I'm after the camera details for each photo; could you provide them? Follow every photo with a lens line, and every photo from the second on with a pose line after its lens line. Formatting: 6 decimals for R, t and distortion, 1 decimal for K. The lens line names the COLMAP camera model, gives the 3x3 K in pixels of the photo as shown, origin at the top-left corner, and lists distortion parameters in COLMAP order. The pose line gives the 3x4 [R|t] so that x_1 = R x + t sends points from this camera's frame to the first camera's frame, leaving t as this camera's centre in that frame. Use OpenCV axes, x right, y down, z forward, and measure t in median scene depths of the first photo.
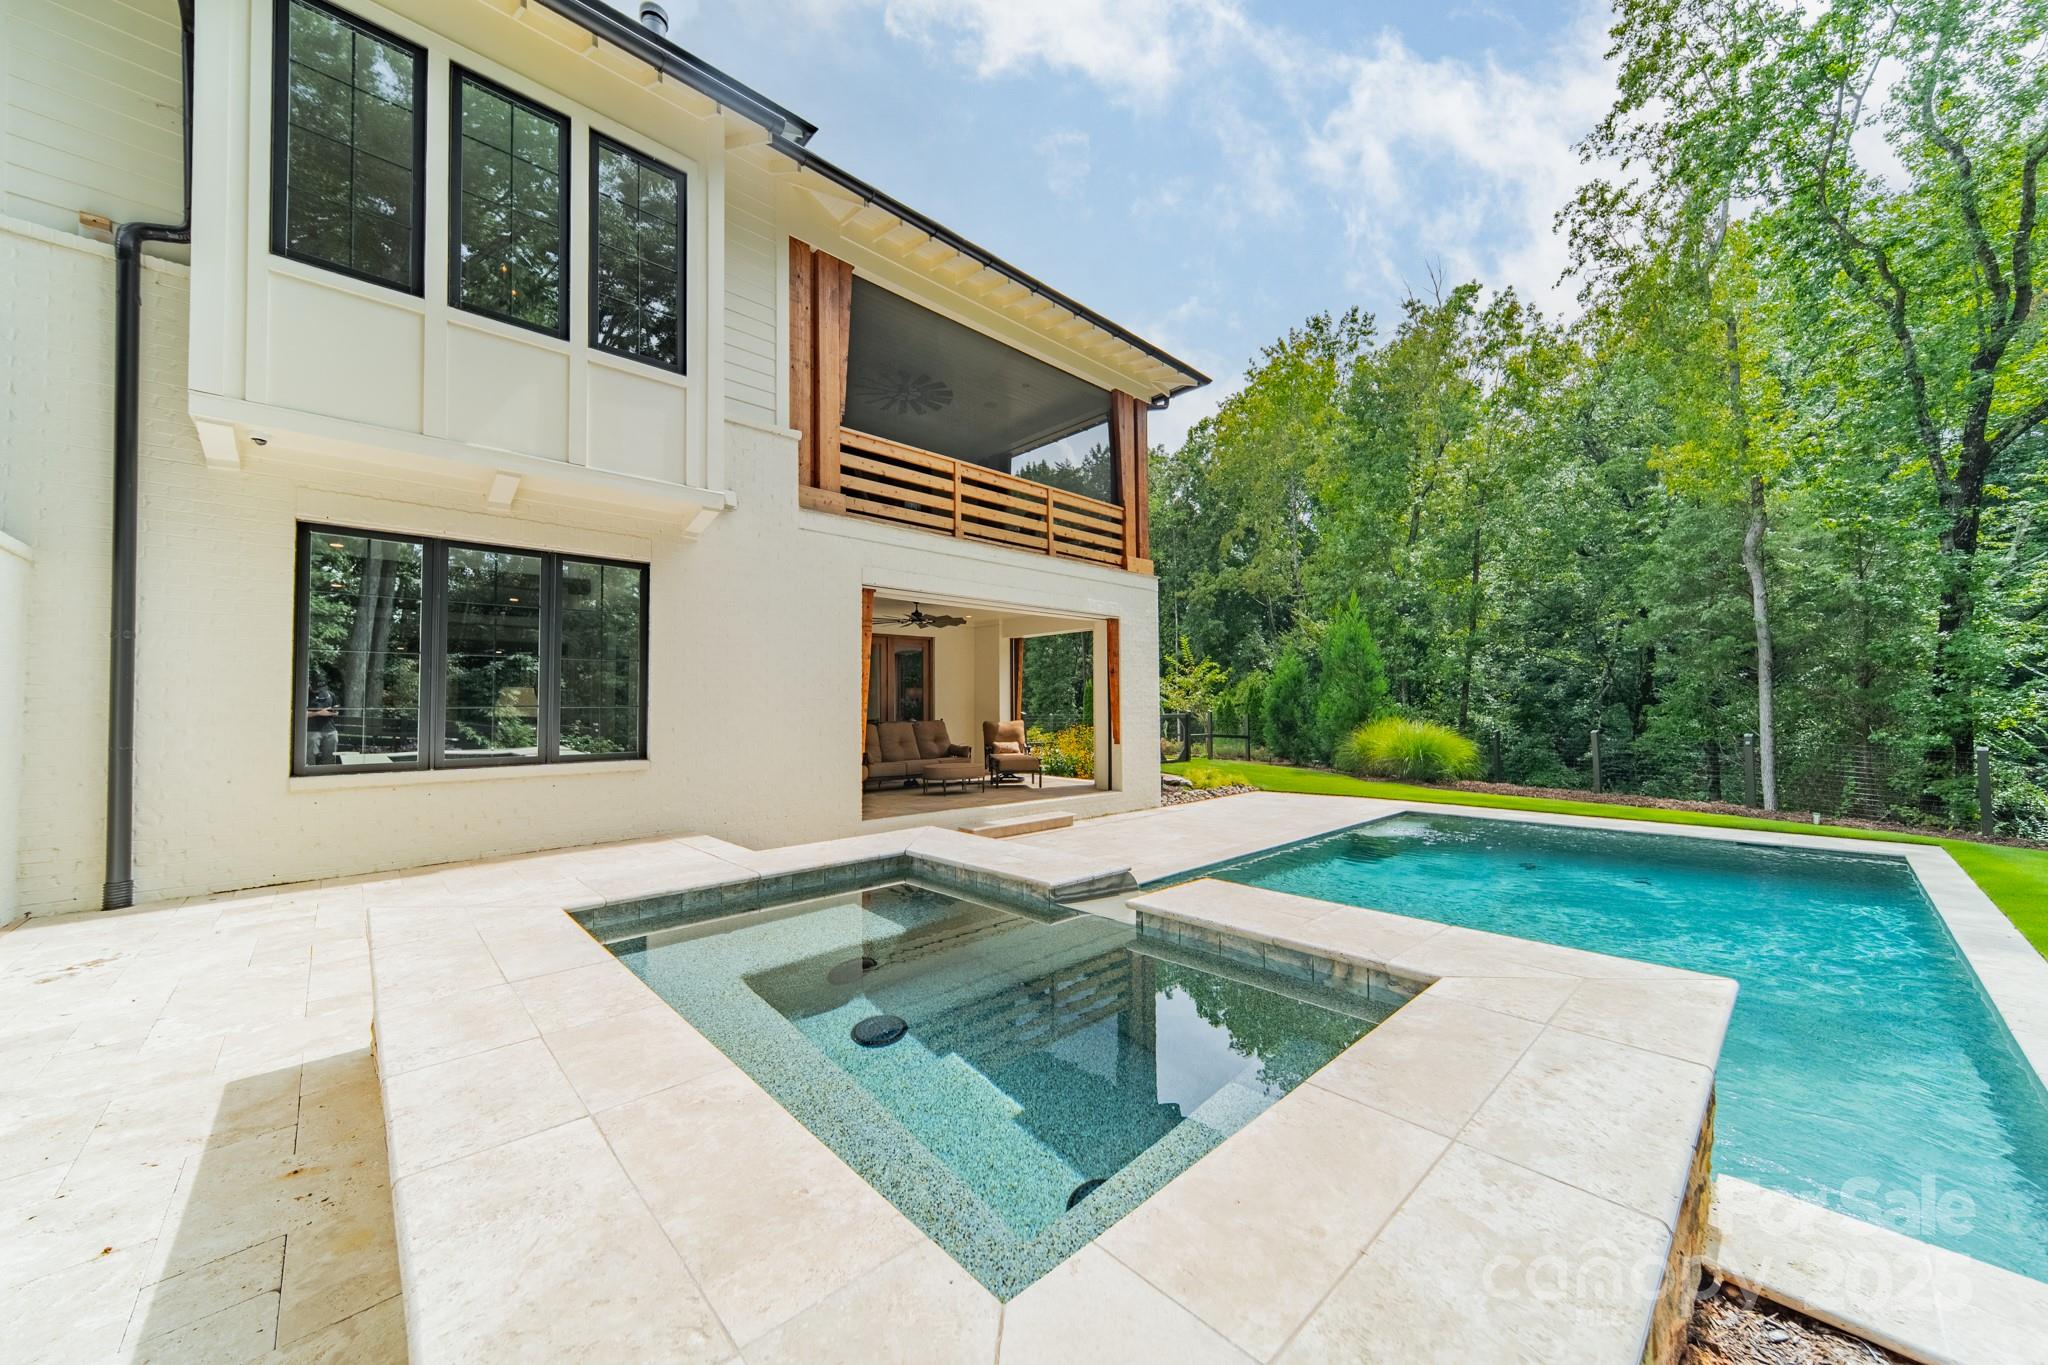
lens RADIAL K [[725.8, 0, 1056.3], [0, 725.8, 691.1], [0, 0, 1]] dist [-0.000632, -0.000129]
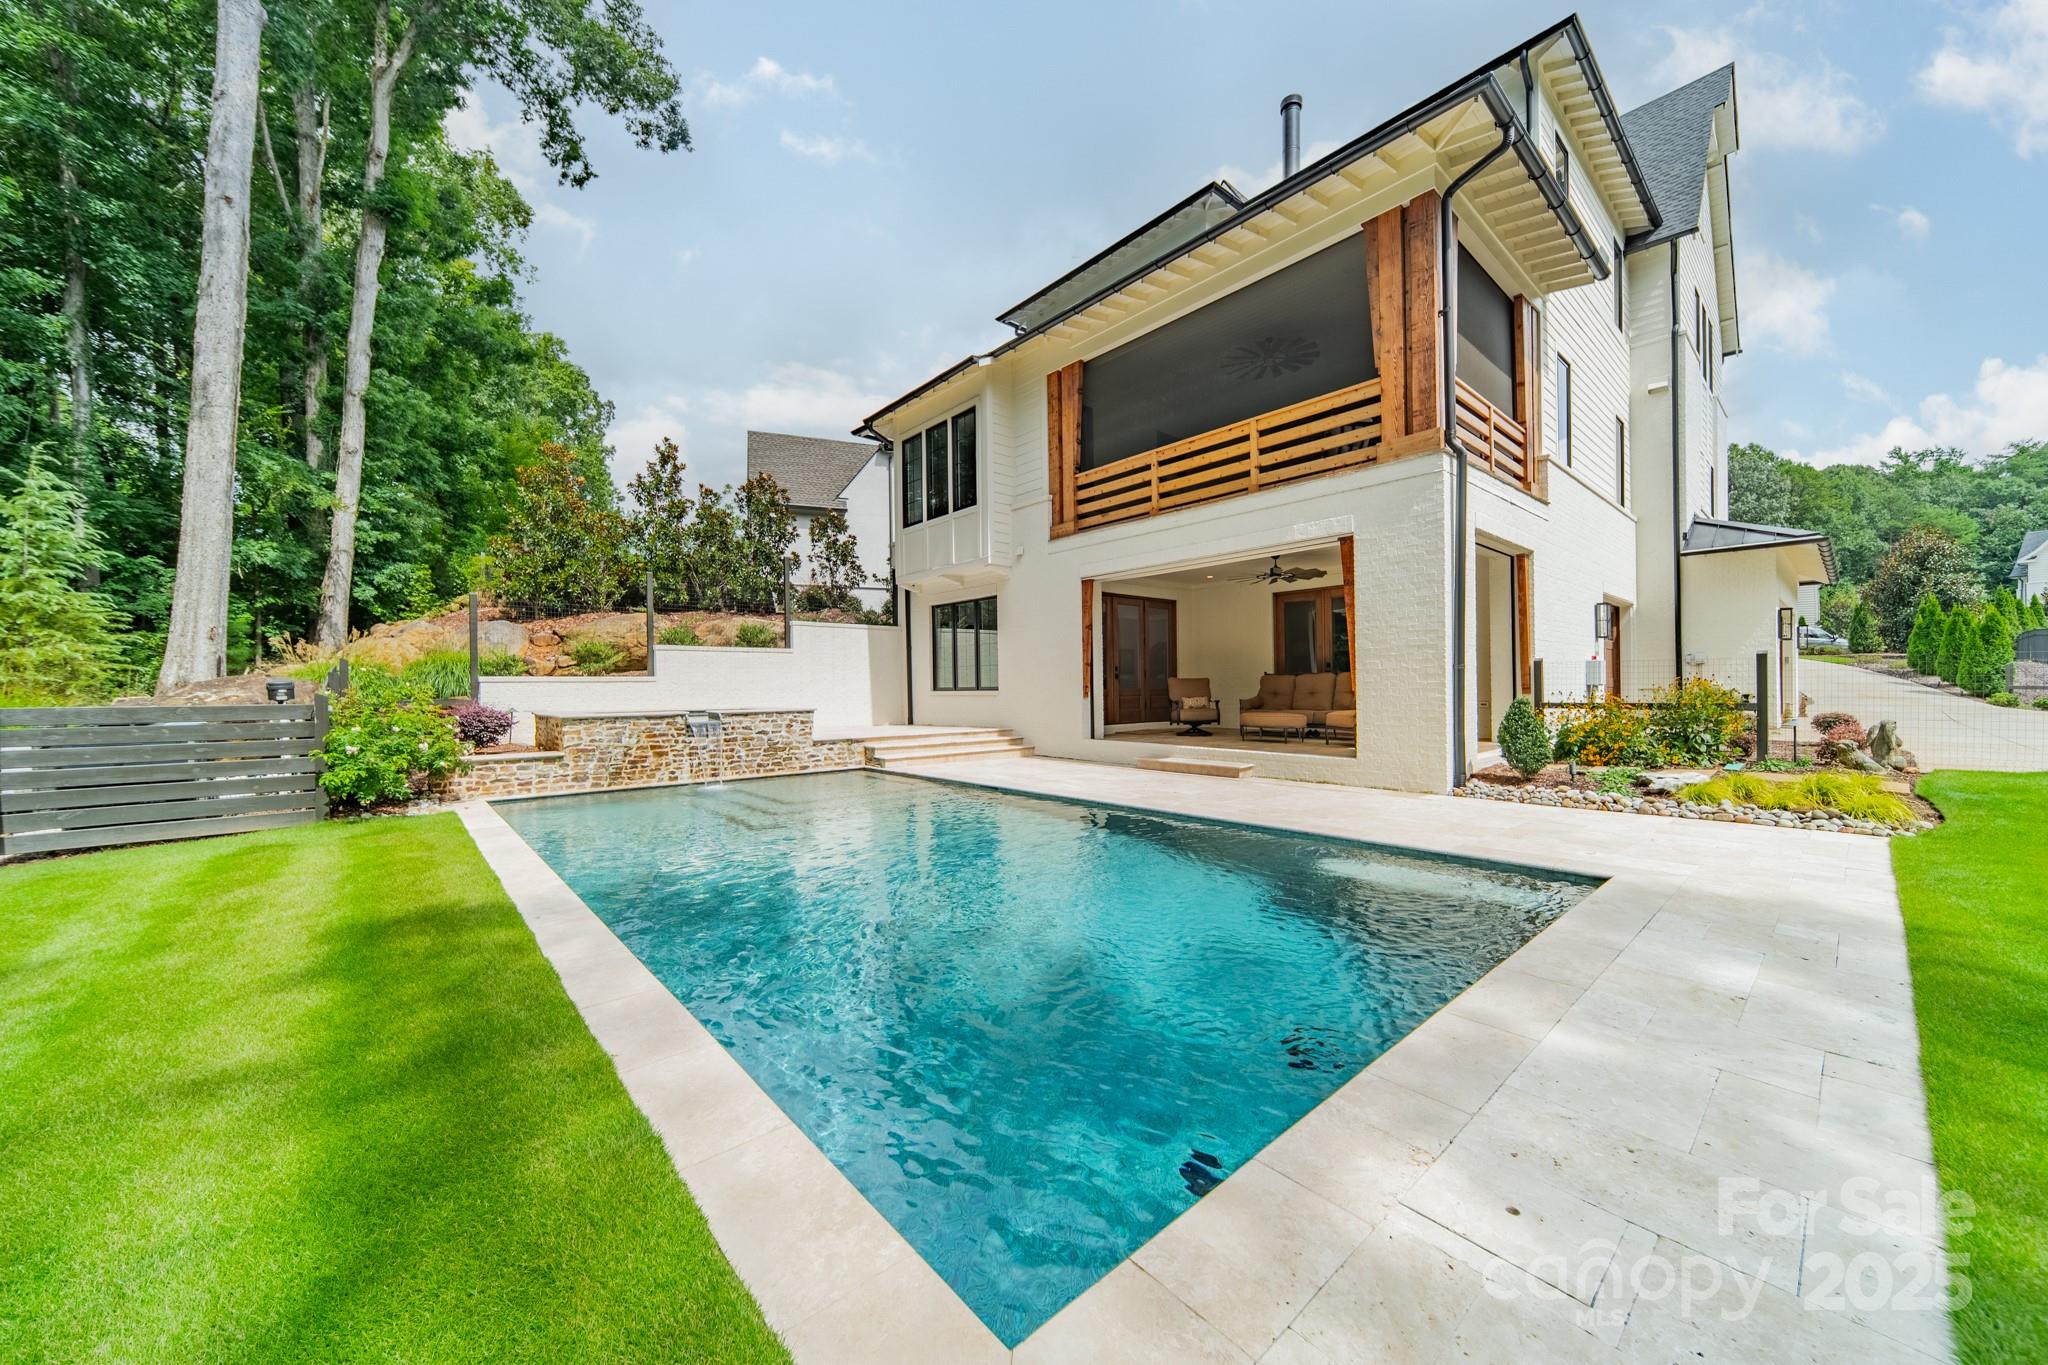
lens RADIAL K [[725.8, 0, 1056.3], [0, 725.8, 691.1], [0, 0, 1]] dist [-0.000632, -0.000129]
pose [[-0.037761, 0.016356, -0.999153, 1.090793], [0.037589, 0.999182, 0.014936, 0.051329], [0.998580, -0.036993, -0.038345, 0.901107]]
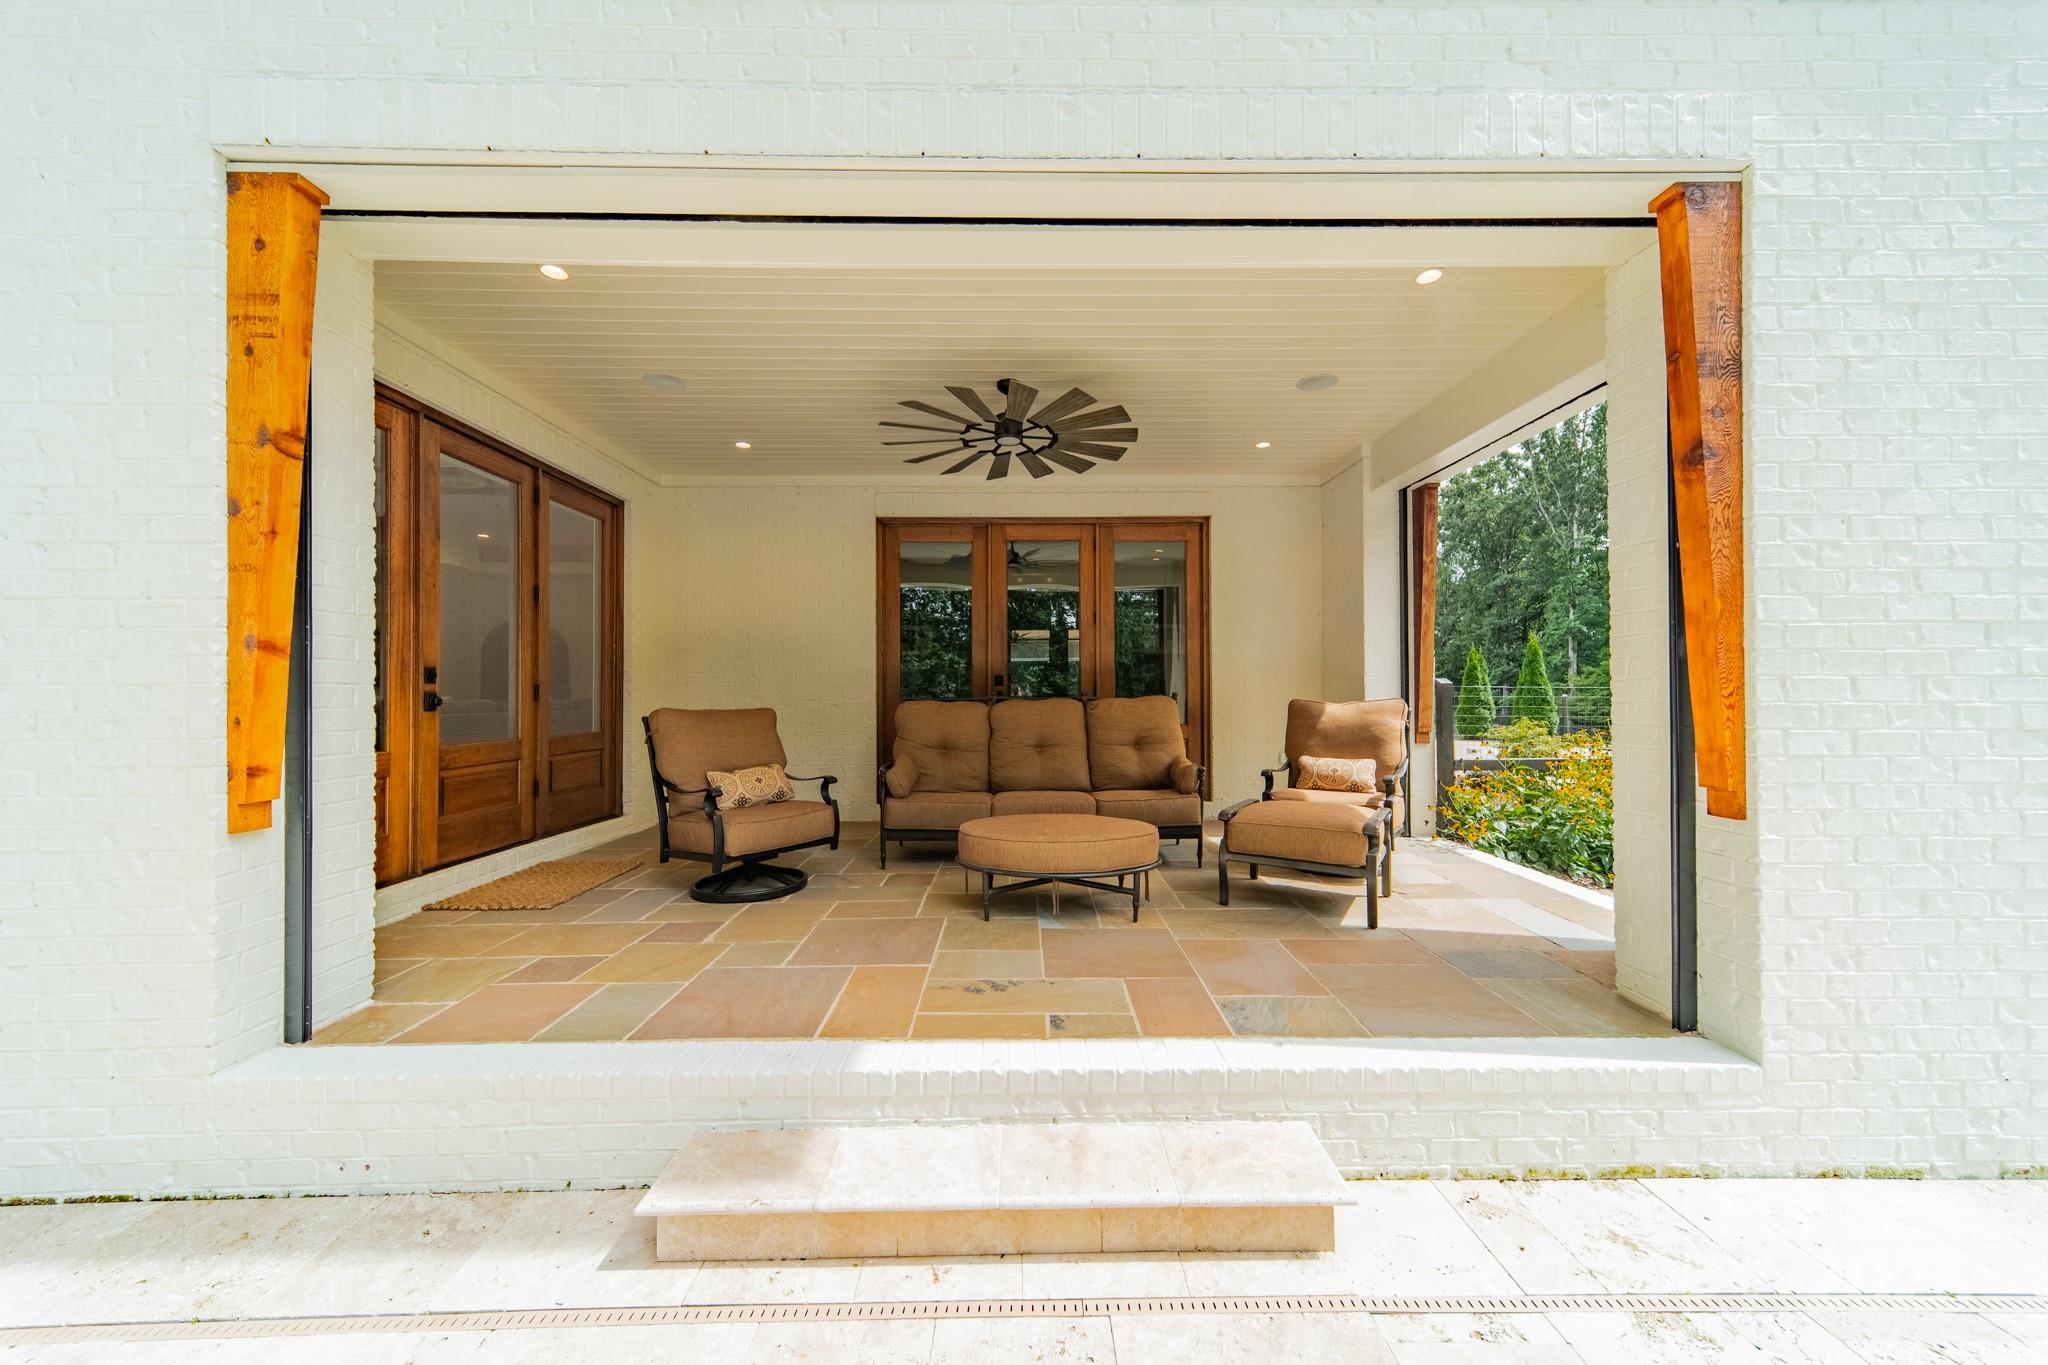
lens RADIAL K [[720.4, 0, 1024.0], [0, 720.4, 682.5], [0, 0, 1]] dist [0.000638, 0.000073]
pose [[0.710994, -0.008666, -0.703145, 0.106232], [0.016433, 0.999856, 0.004294, 0.040547], [0.703006, -0.014608, 0.711033, 0.914641]]
